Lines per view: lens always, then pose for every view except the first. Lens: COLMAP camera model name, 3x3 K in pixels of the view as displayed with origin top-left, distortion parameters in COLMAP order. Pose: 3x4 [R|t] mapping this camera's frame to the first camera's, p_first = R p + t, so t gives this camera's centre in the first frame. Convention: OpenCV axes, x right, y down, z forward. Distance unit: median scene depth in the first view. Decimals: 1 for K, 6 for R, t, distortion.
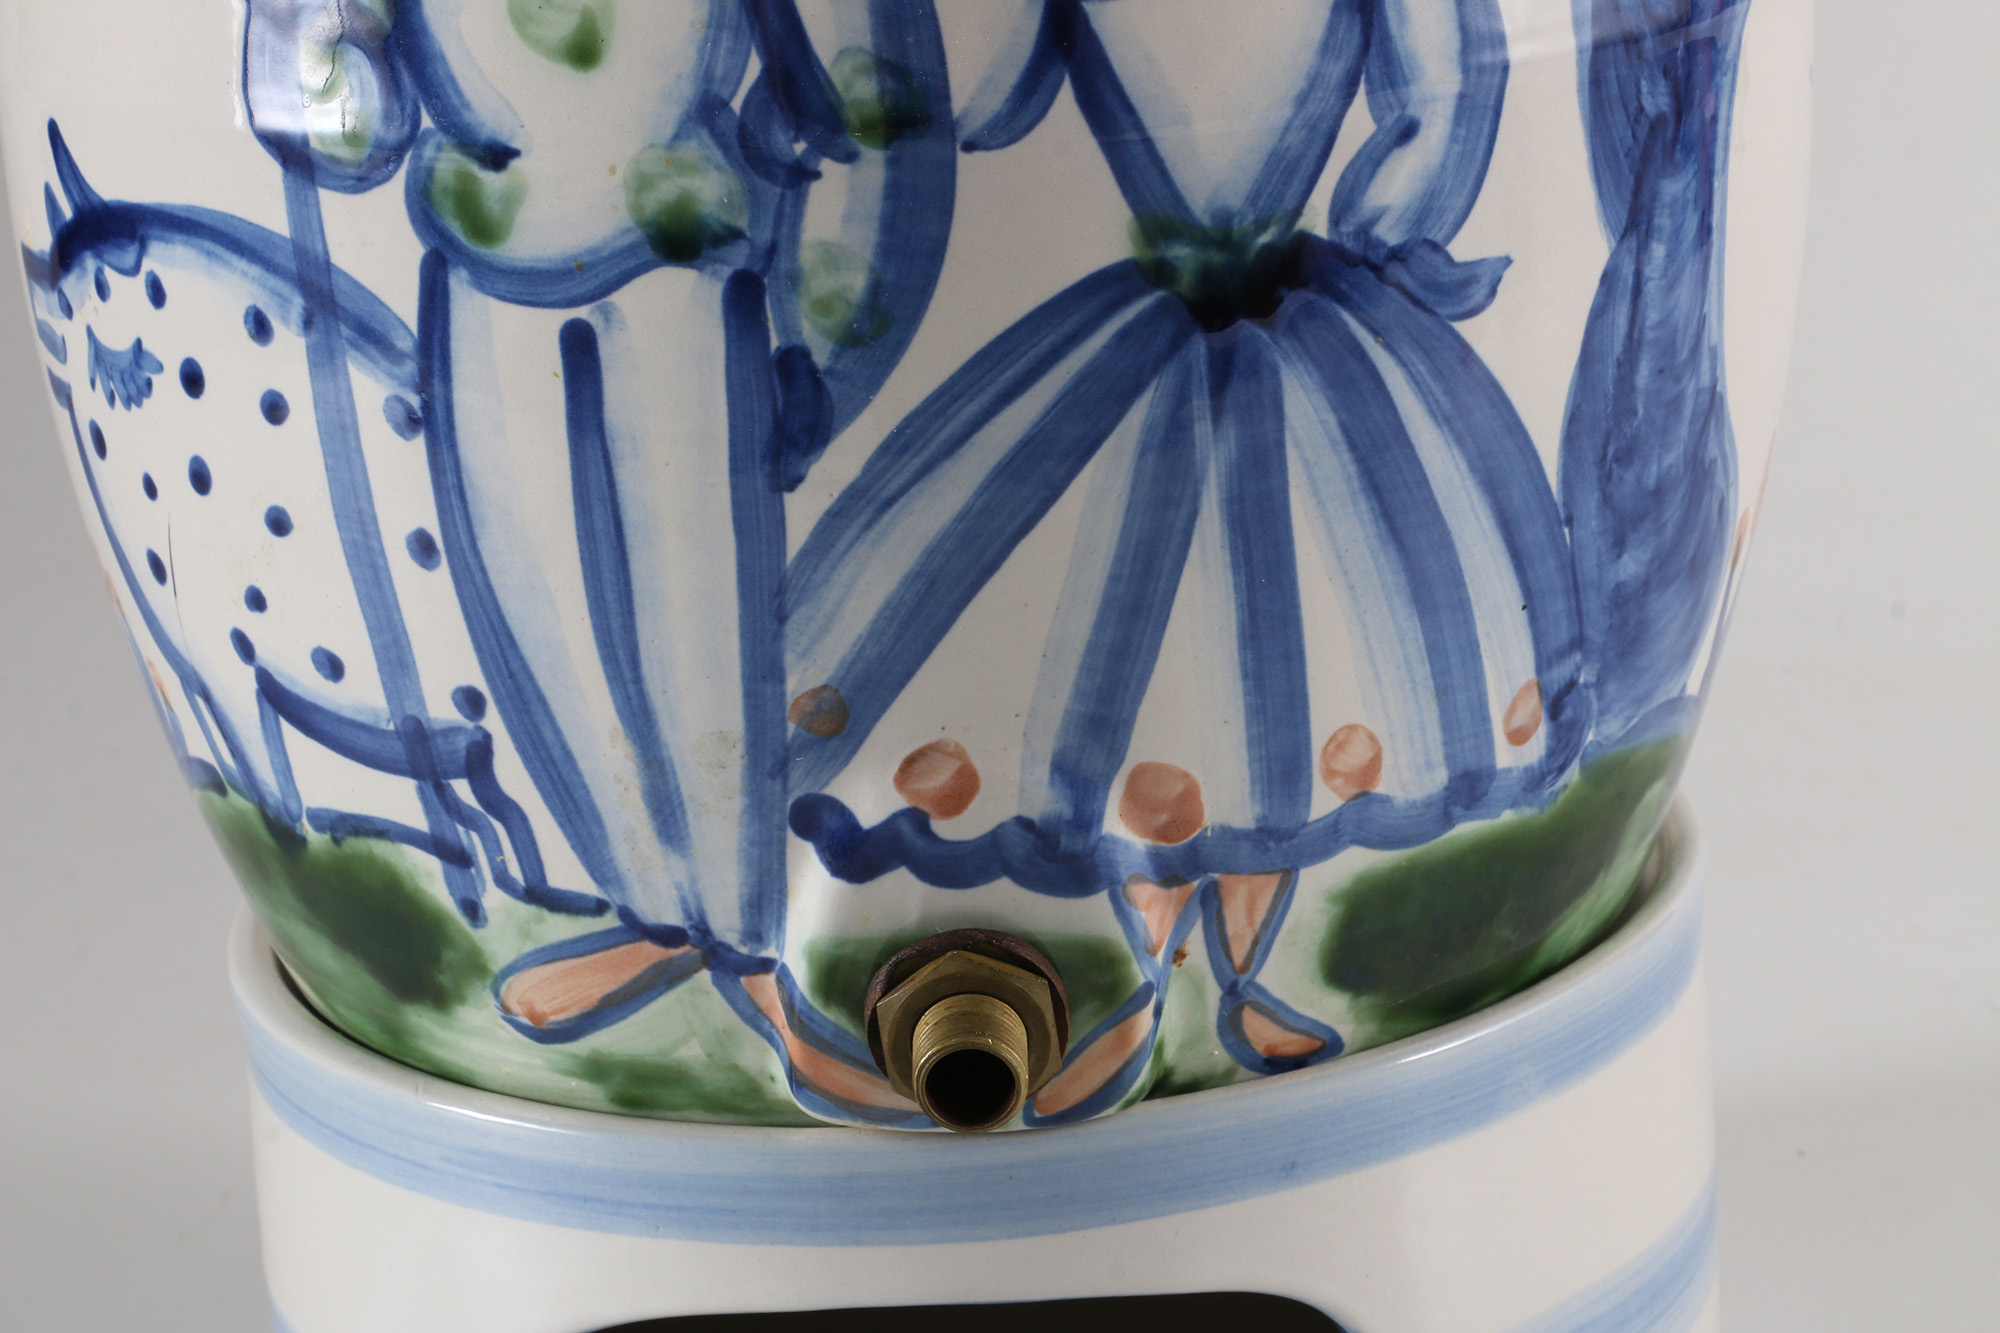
lens RADIAL K [[5493.6, 0, 991.3], [0, 5493.6, 666.2], [0, 0, 1]] dist [0.295864, 0.000000]
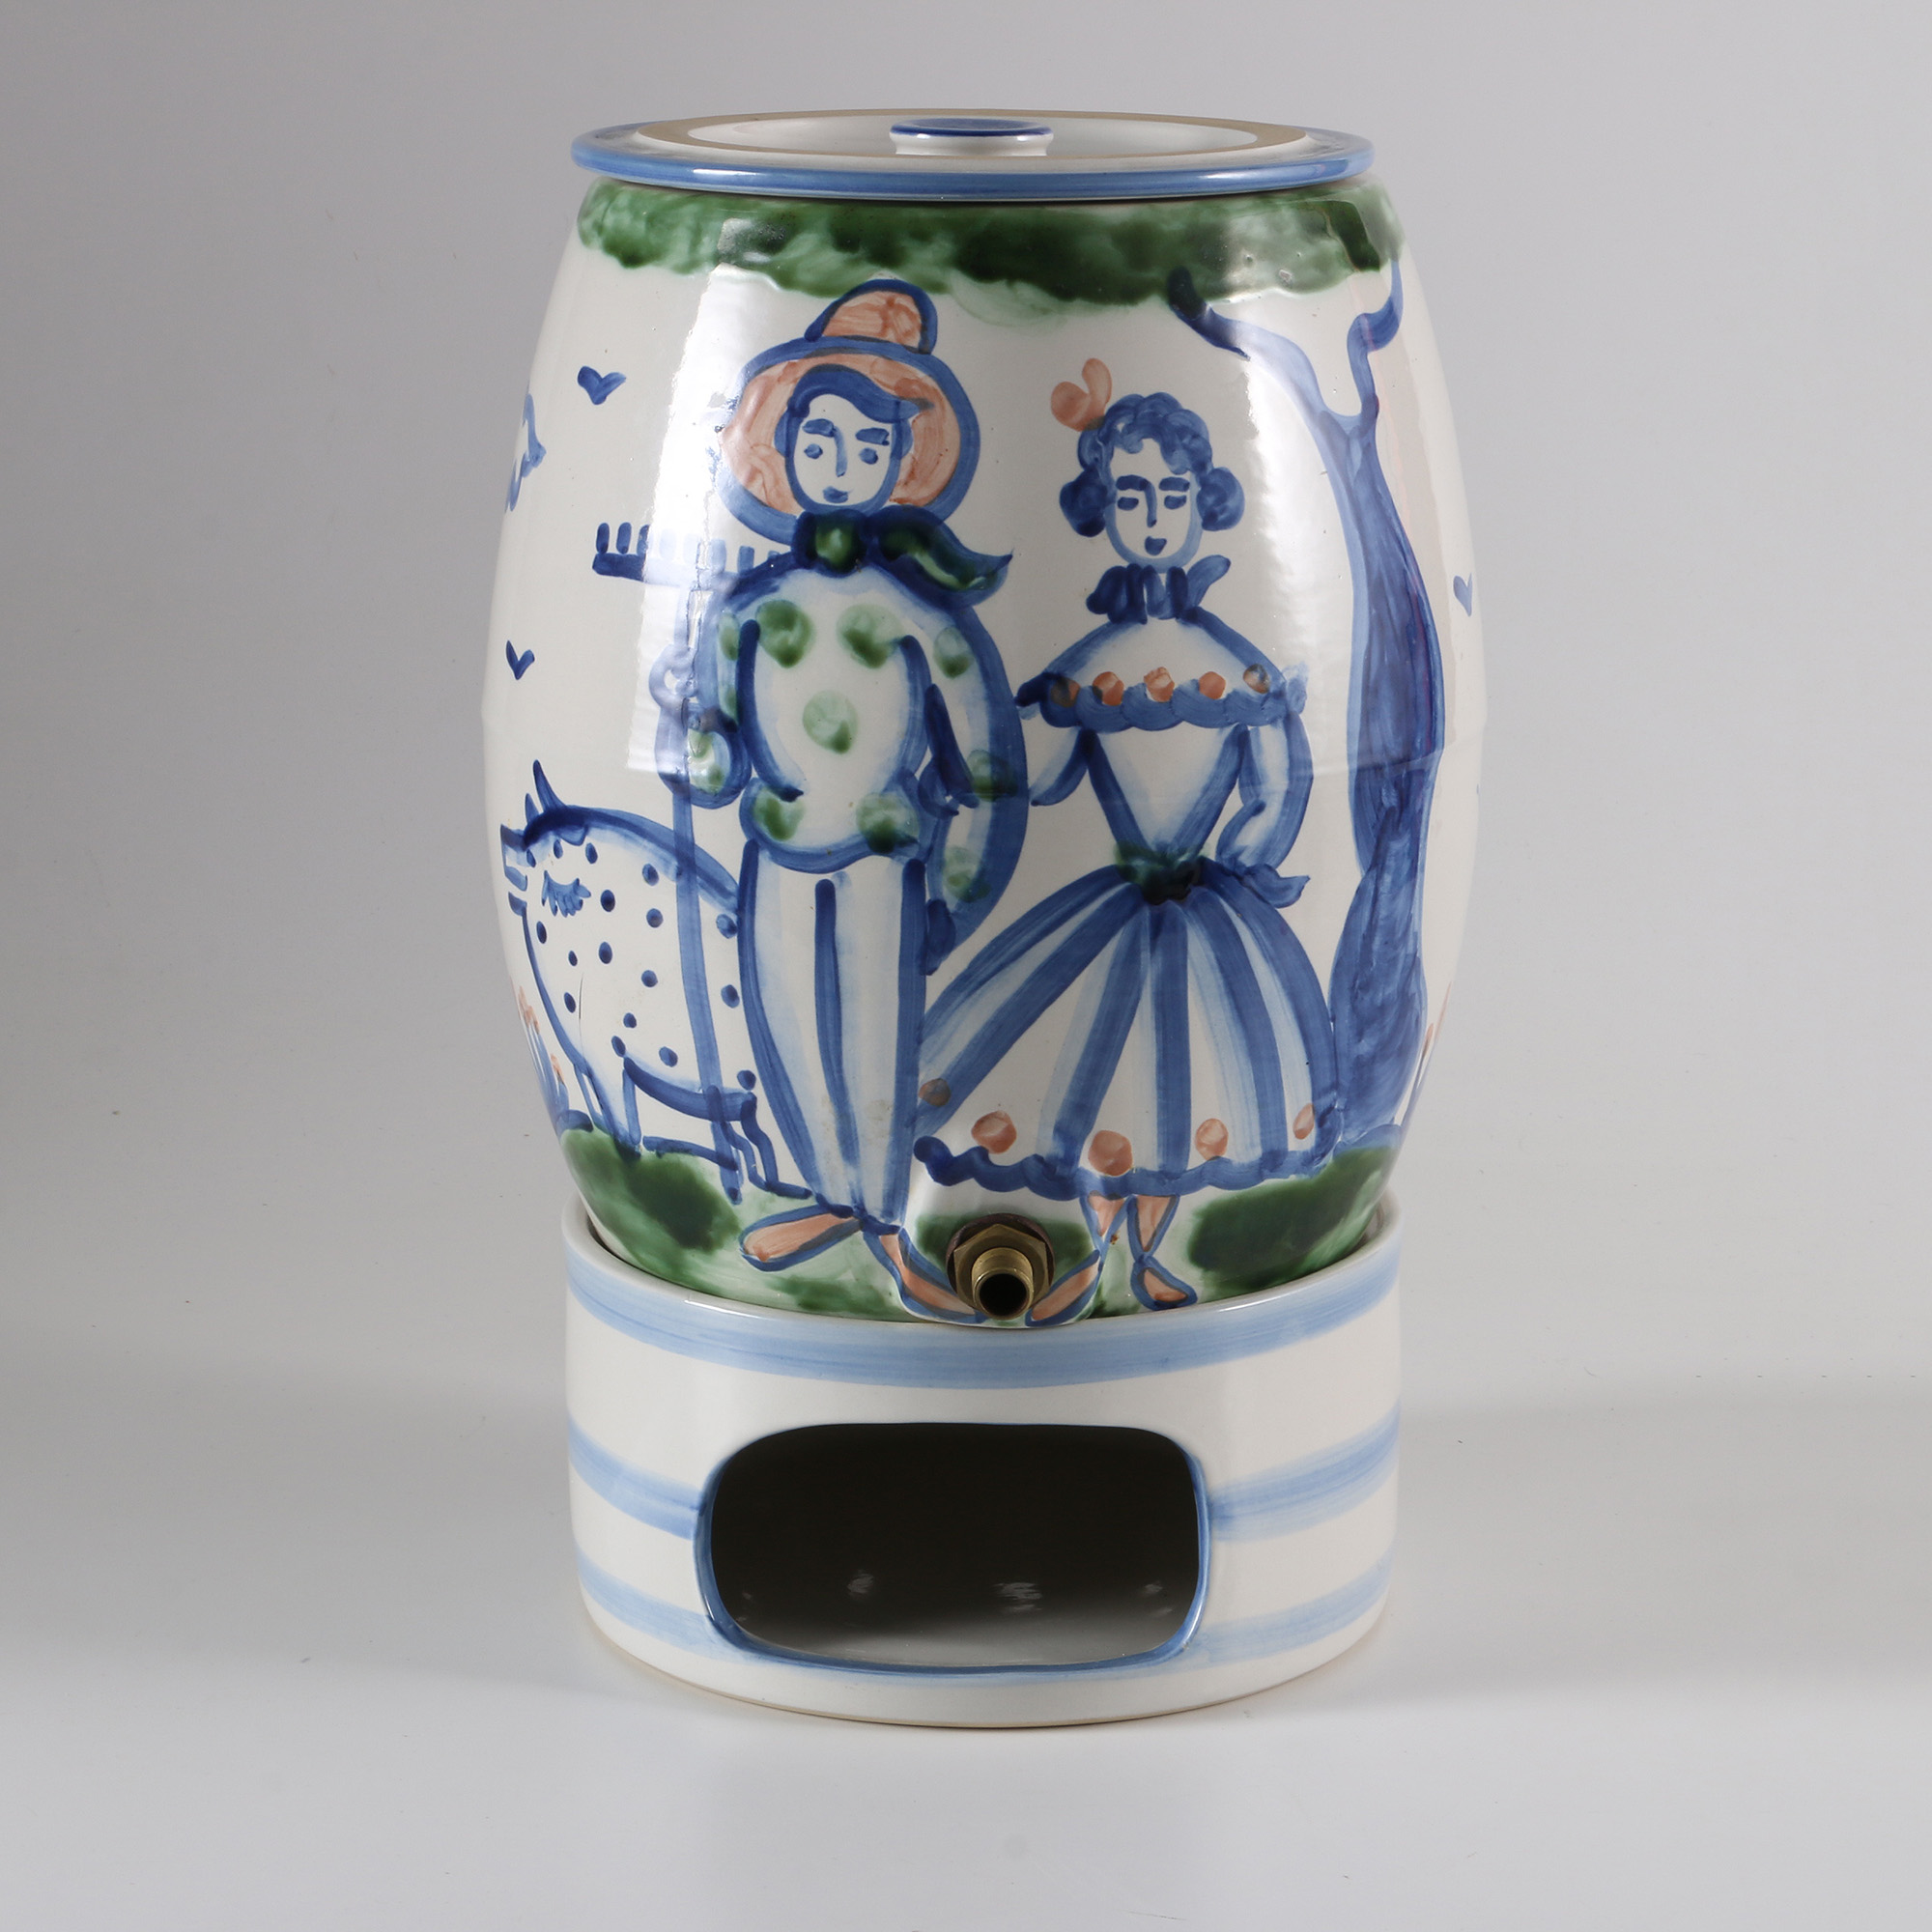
lens RADIAL K [[5868.5, 0, 815.9], [0, 5868.5, 976.2], [0, 0, 1]] dist [0.165952, 0.000000]
pose [[0.998277, 0.058173, 0.007712, -0.088122], [-0.057628, 0.996639, -0.058221, 0.086575], [-0.011073, 0.057677, 0.998274, -1.004415]]
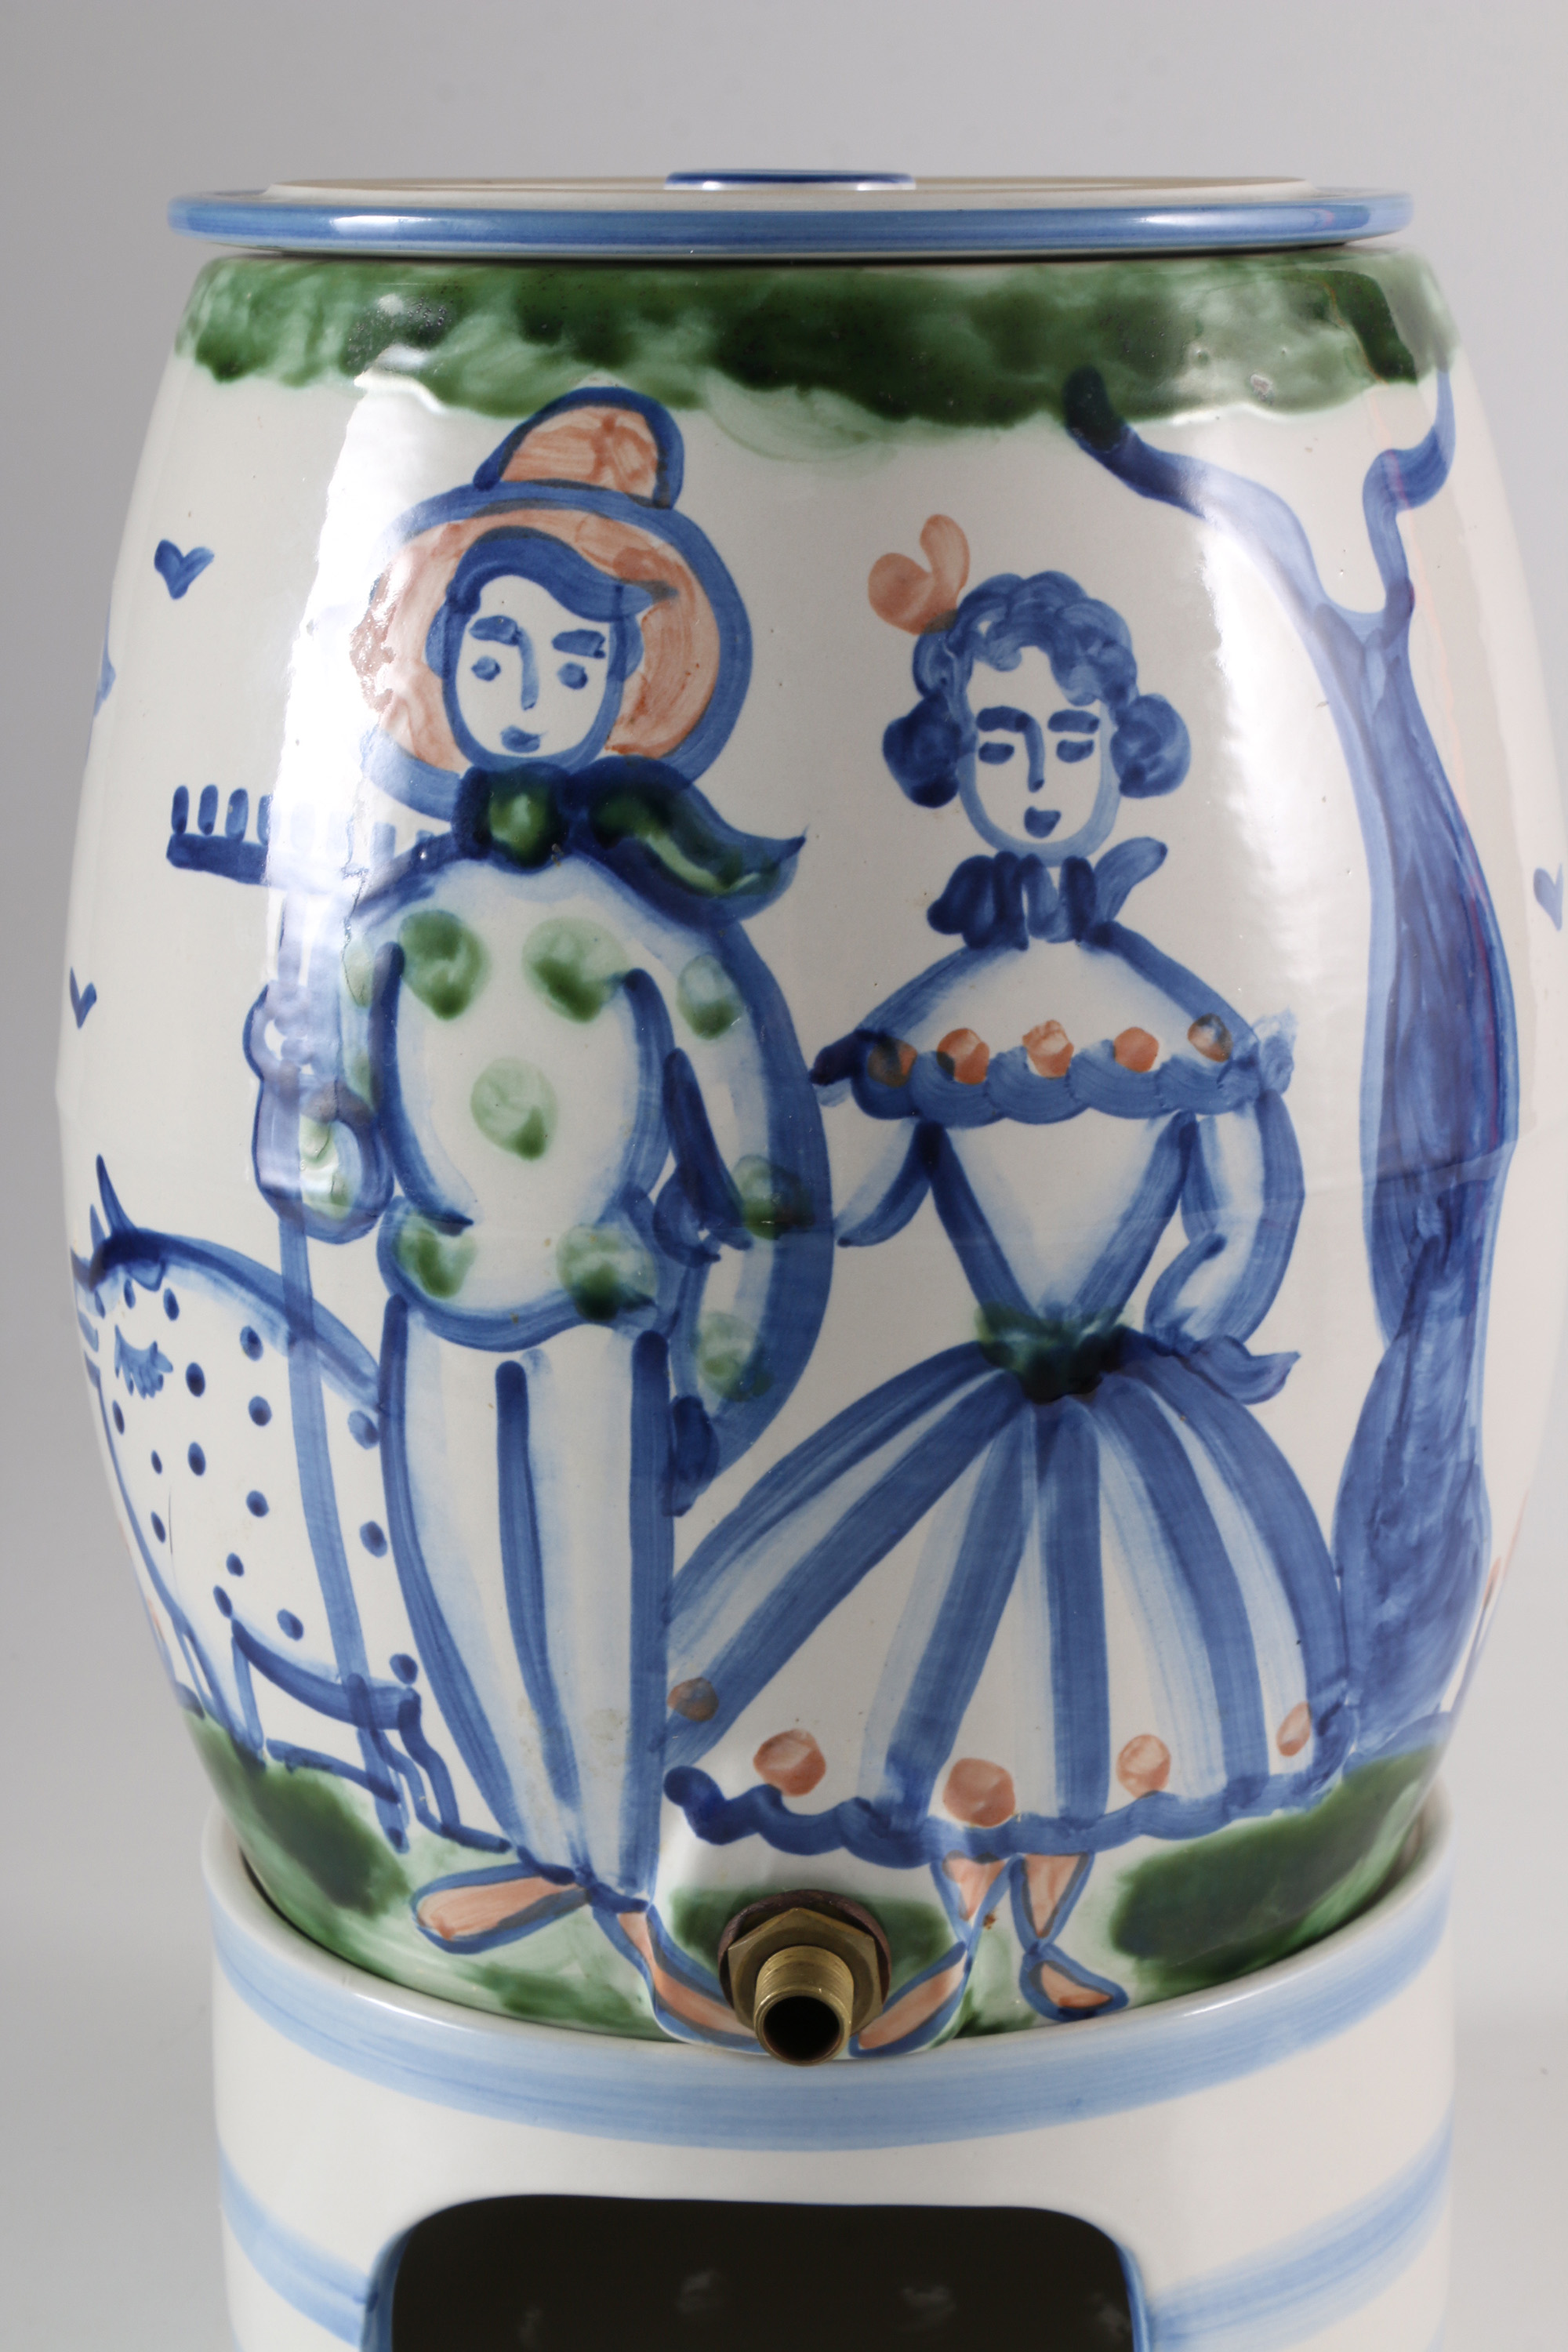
lens RADIAL K [[4748.8, 0, 789.2], [0, 4748.8, 1183.2], [0, 0, 1]] dist [0.147019, 0.000000]
pose [[0.997365, 0.060774, -0.039621, 0.022500], [-0.062774, 0.996706, -0.051352, -0.049921], [0.036369, 0.053704, 0.997894, -0.028737]]
